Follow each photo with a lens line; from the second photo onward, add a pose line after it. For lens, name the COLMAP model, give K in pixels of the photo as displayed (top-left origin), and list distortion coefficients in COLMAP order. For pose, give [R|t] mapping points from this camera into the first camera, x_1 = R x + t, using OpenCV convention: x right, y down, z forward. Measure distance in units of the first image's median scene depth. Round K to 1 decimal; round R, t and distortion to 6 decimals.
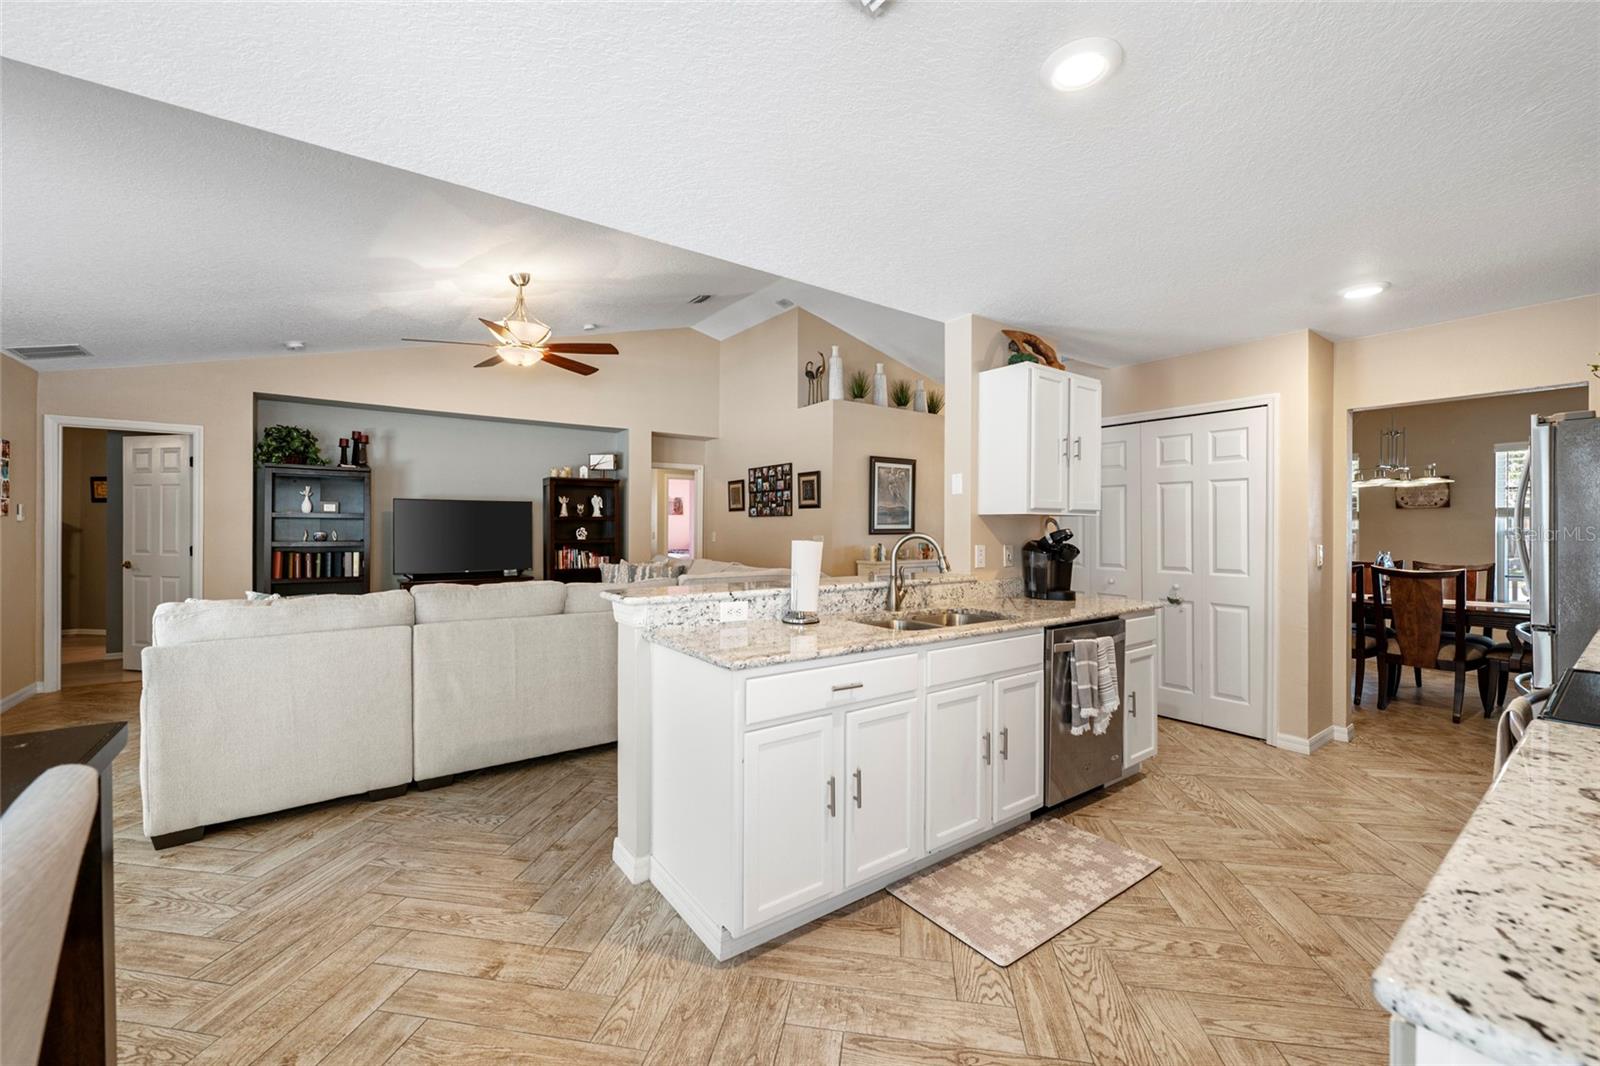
lens RADIAL K [[634.6, 0, 802.9], [0, 634.6, 526.4], [0, 0, 1]] dist [-0.002345, -0.000111]
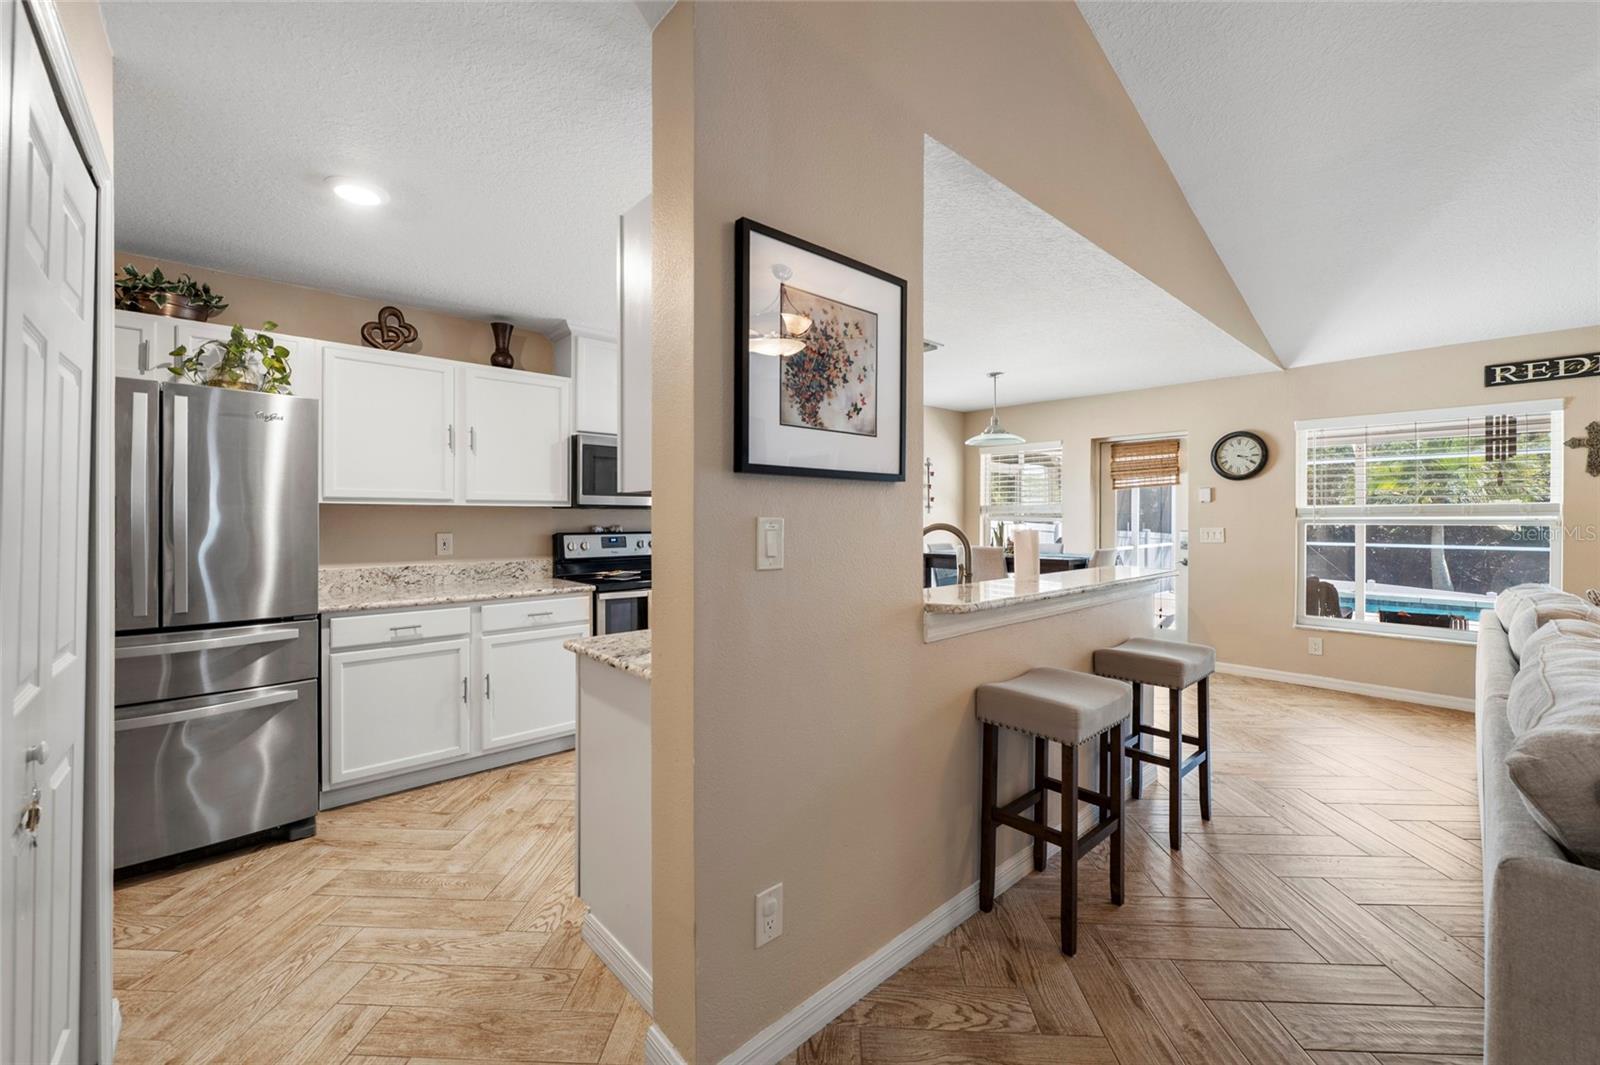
lens RADIAL K [[634.6, 0, 802.9], [0, 634.6, 525.9], [0, 0, 1]] dist [-0.002345, -0.000111]
pose [[-0.994054, -0.004804, -0.108786, 0.258261], [-0.006259, 0.999895, 0.013040, 0.002026], [0.108712, 0.013643, -0.993980, 1.023820]]
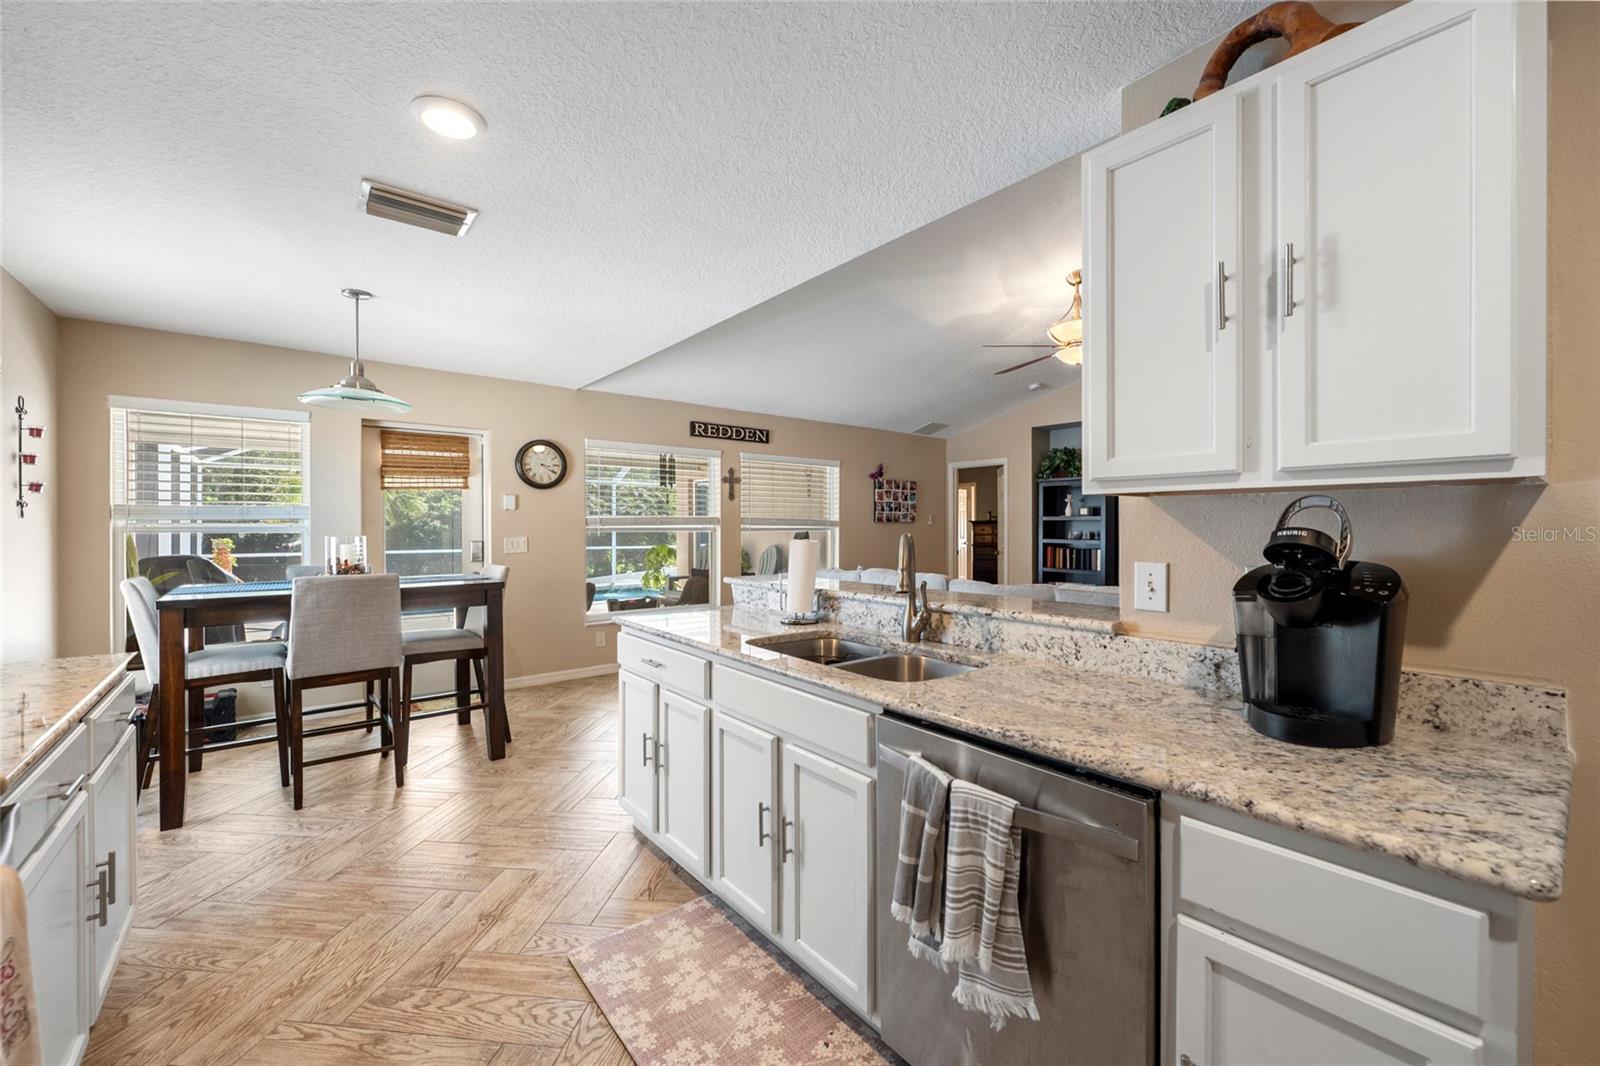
lens RADIAL K [[634.6, 0, 802.9], [0, 634.6, 526.4], [0, 0, 1]] dist [-0.002345, -0.000111]
pose [[0.050717, -0.005099, -0.998700, 0.481871], [0.001149, 0.999987, -0.005047, 0.003352], [0.998712, -0.000891, 0.050723, 0.469891]]
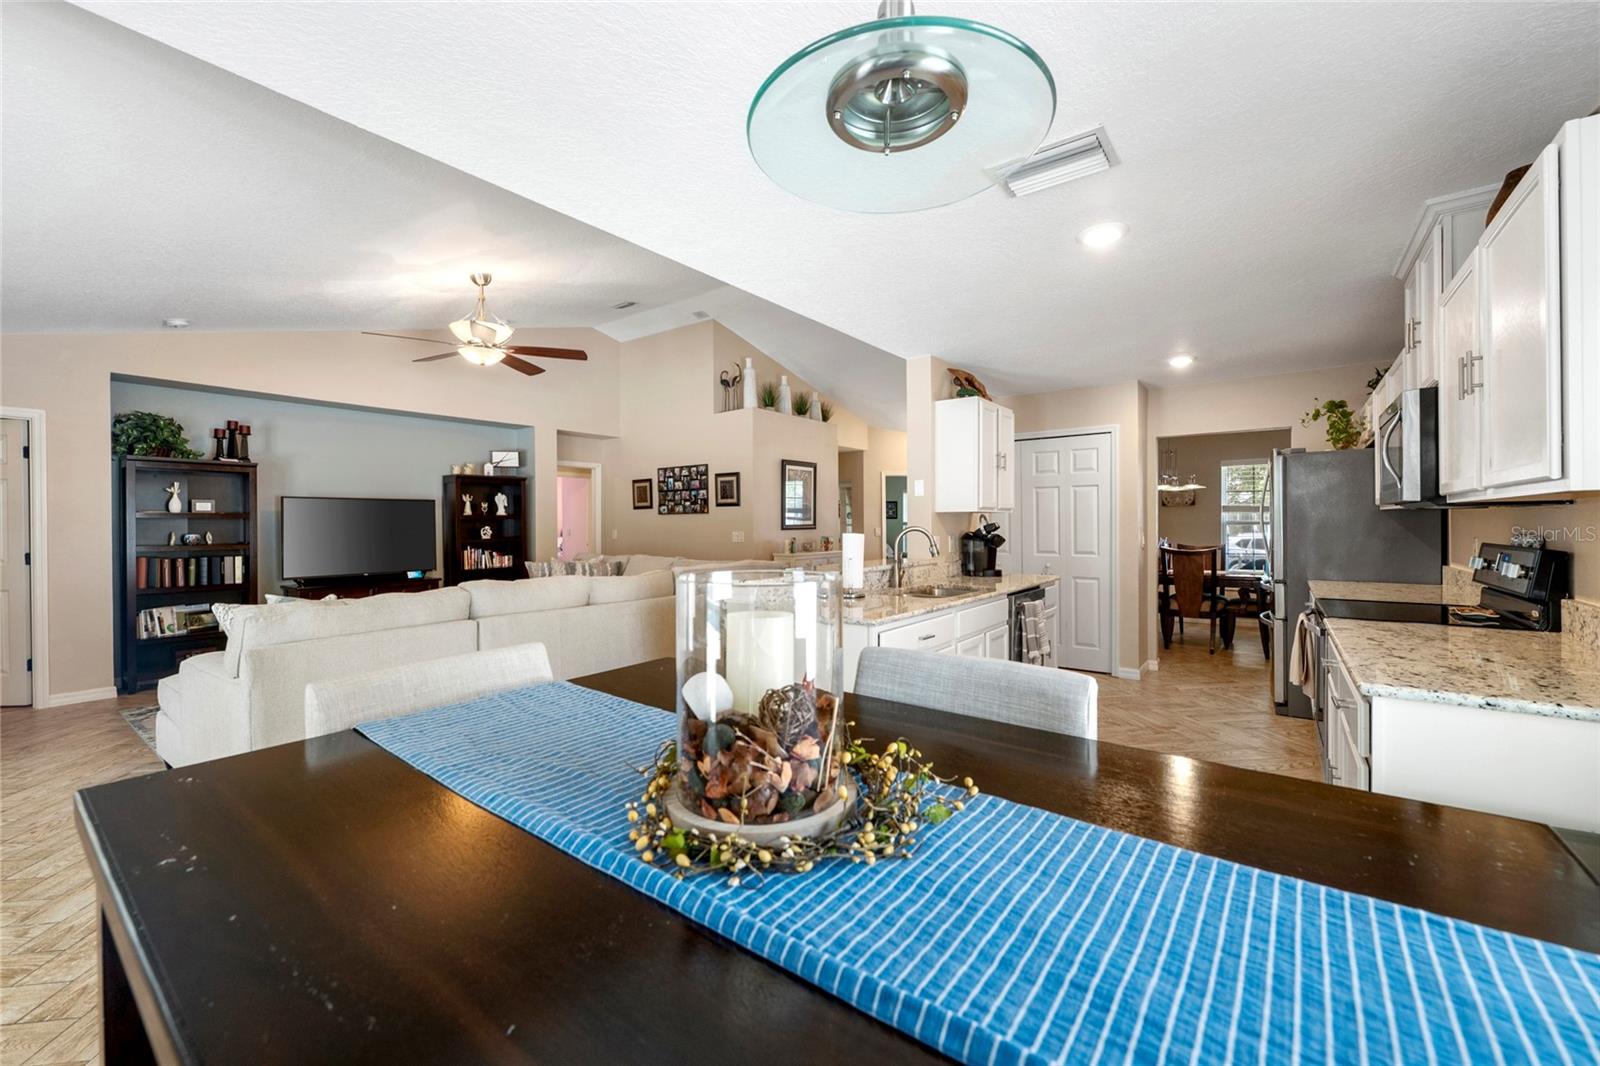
lens RADIAL K [[634.6, 0, 802.9], [0, 634.6, 526.4], [0, 0, 1]] dist [-0.002345, -0.000111]
pose [[0.957320, -0.010566, 0.288836, -0.224410], [0.008947, 0.999936, 0.006924, -0.000776], [-0.288891, -0.004045, 0.957353, -0.095784]]
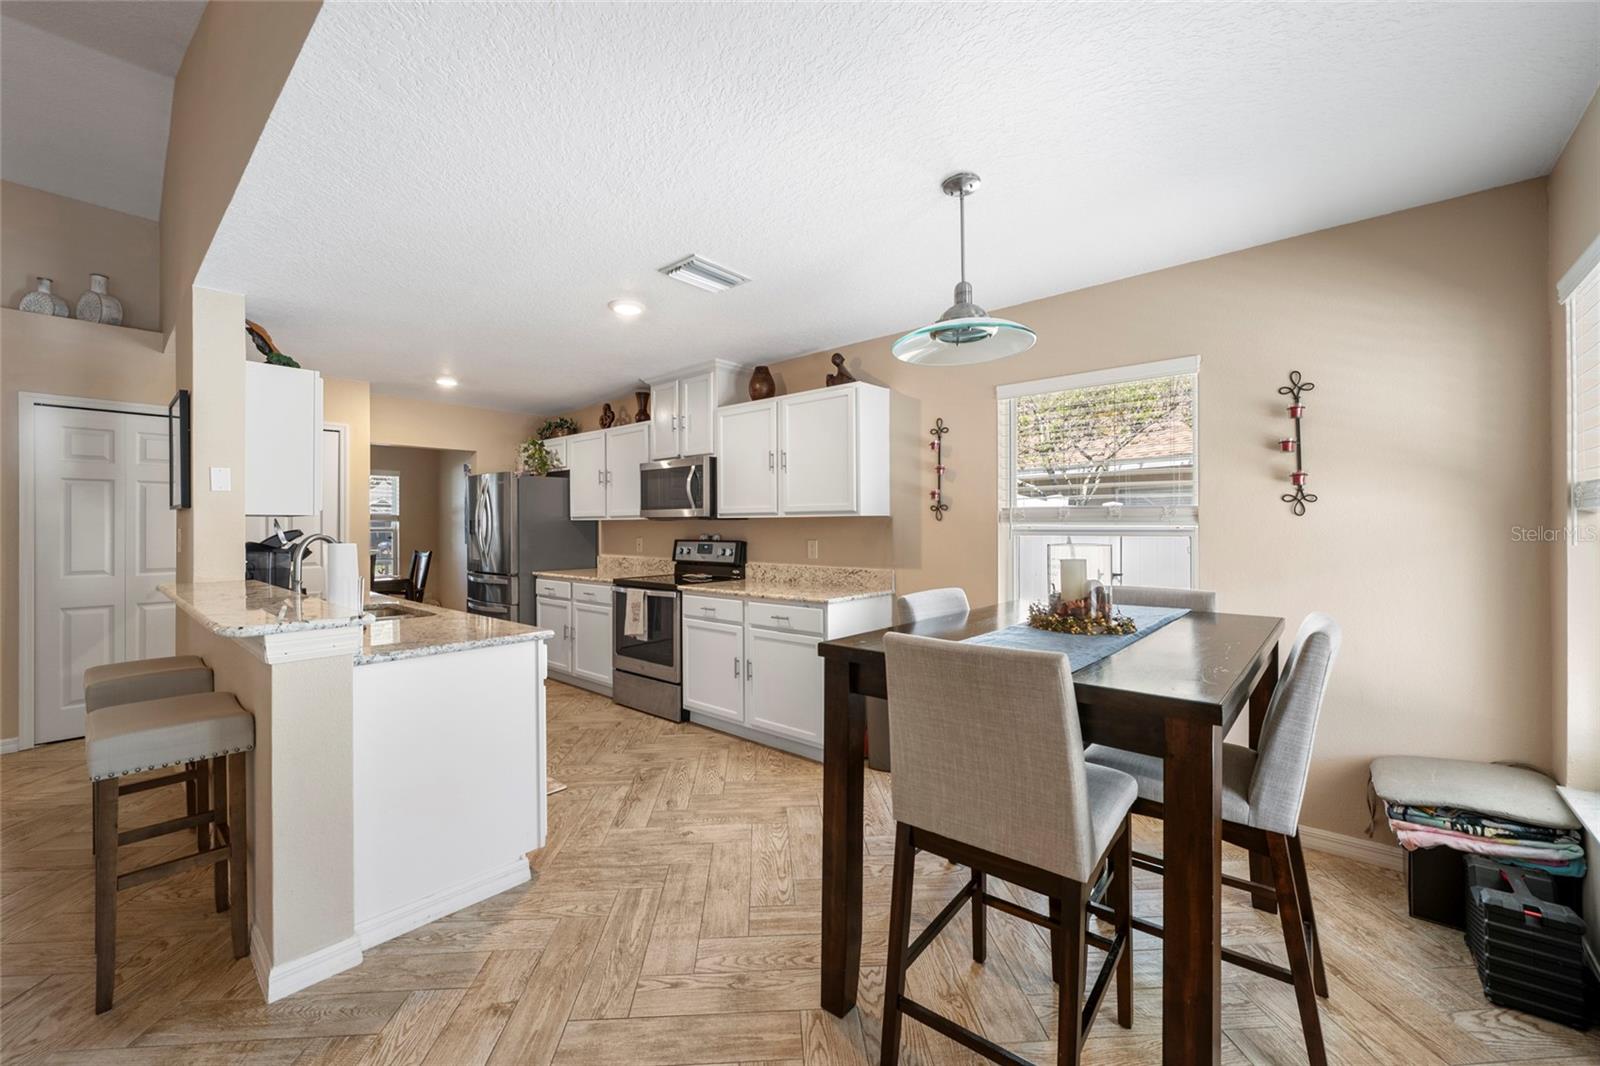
lens RADIAL K [[634.6, 0, 802.9], [0, 634.6, 526.4], [0, 0, 1]] dist [-0.002345, -0.000111]
pose [[-0.222767, -0.005752, 0.974855, -0.517566], [-0.000608, 0.999983, 0.005761, -0.003174], [-0.974871, 0.000690, -0.222767, 0.270377]]
